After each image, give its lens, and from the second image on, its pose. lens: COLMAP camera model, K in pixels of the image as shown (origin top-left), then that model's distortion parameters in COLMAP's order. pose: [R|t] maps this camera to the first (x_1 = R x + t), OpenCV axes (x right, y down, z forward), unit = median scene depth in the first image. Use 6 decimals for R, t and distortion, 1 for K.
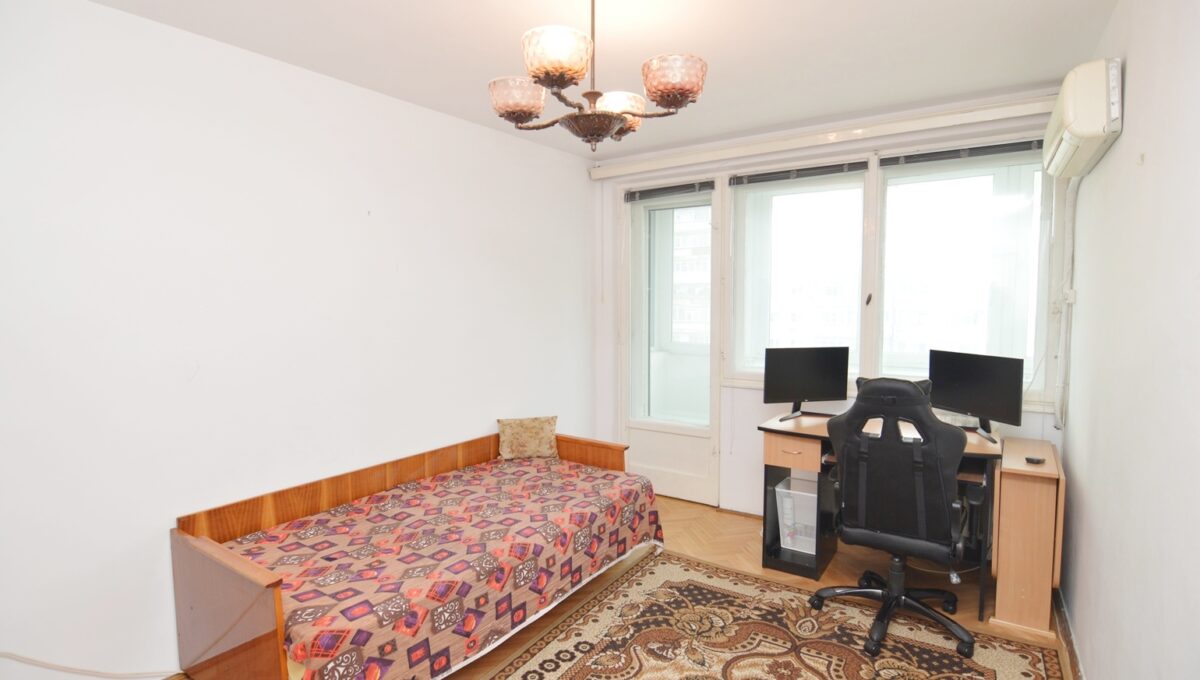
lens RADIAL K [[586.3, 0, 593.0], [0, 586.3, 340.6], [0, 0, 1]] dist [-0.004970, -0.012242]
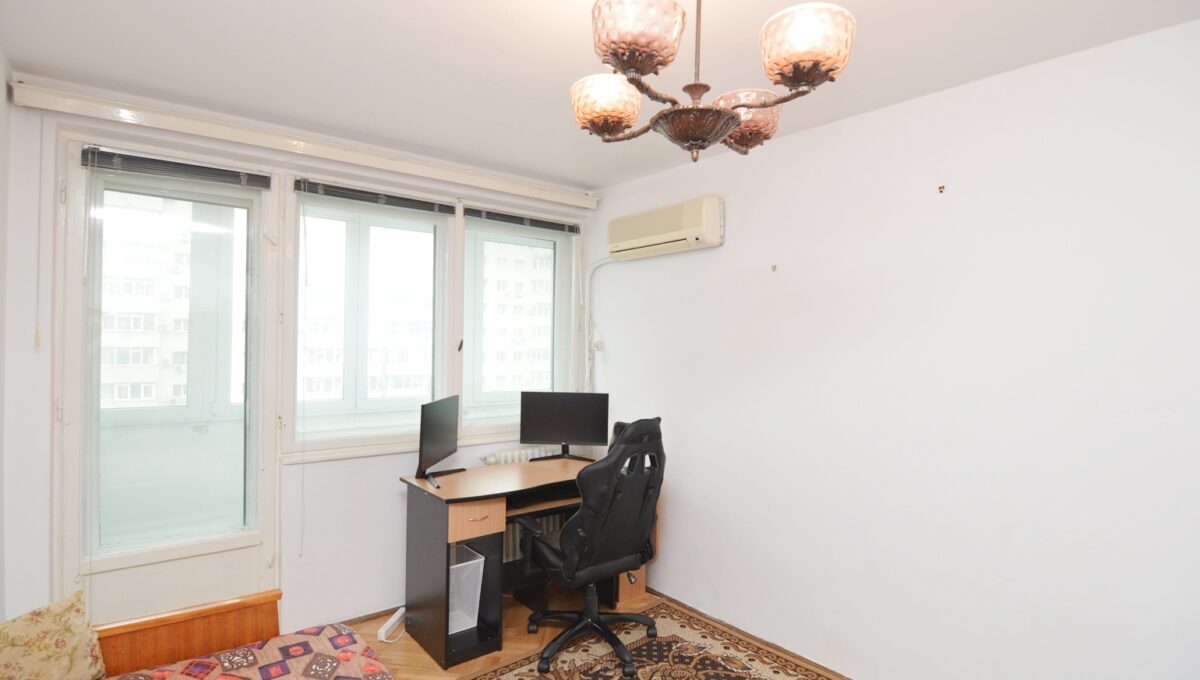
lens RADIAL K [[586.3, 0, 593.0], [0, 586.3, 340.6], [0, 0, 1]] dist [-0.004970, -0.012242]
pose [[0.300115, 0.011083, 0.953839, -0.570172], [0.051259, 0.998300, -0.027727, -0.055967], [-0.952525, 0.057215, 0.299036, 0.687793]]
